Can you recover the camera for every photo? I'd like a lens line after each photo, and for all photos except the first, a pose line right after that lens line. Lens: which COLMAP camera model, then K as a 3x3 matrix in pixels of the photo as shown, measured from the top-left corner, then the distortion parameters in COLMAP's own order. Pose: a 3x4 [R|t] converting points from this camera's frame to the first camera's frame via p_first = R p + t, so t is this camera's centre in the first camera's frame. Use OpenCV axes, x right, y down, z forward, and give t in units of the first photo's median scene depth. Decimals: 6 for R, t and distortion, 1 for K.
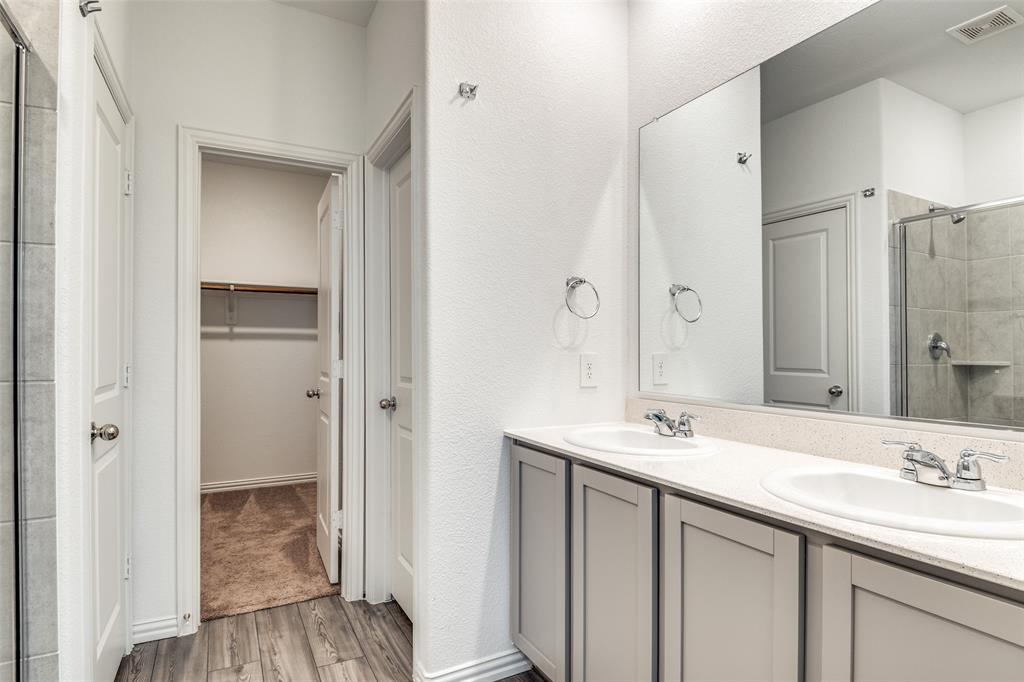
lens RADIAL K [[538.4, 0, 519.7], [0, 538.4, 346.4], [0, 0, 1]] dist [0.007944, -0.014275]
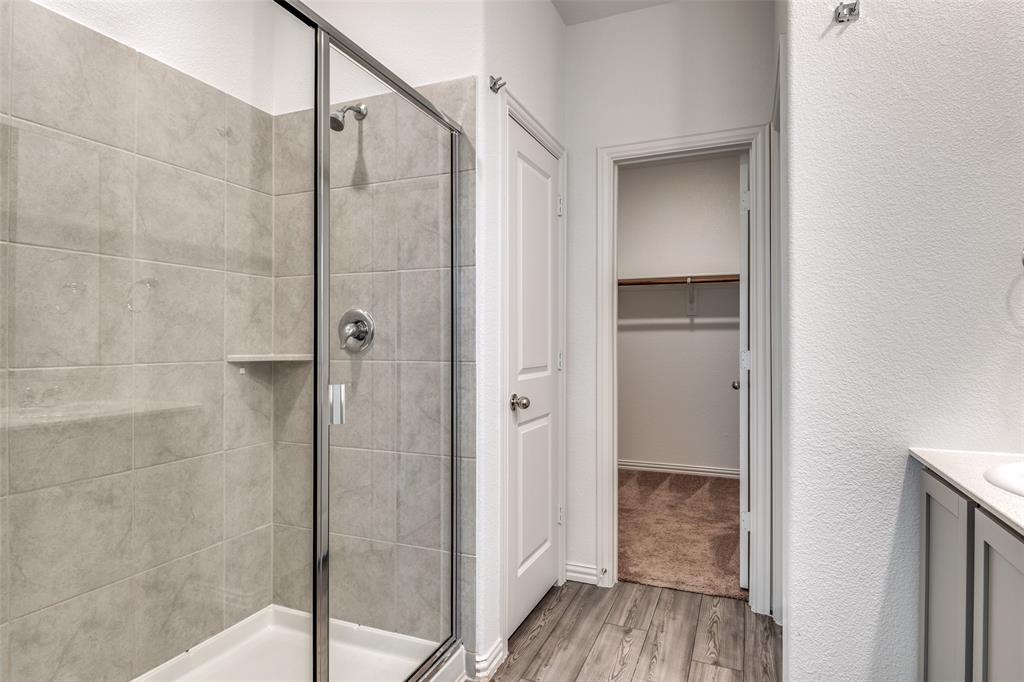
lens RADIAL K [[570.0, 0, 518.8], [0, 570.0, 335.7], [0, 0, 1]] dist [0.012637, -0.008787]
pose [[0.639750, -0.008634, -0.768535, 0.211133], [0.008094, 0.999957, -0.004496, 0.001586], [0.768541, -0.003344, 0.639792, 0.076273]]
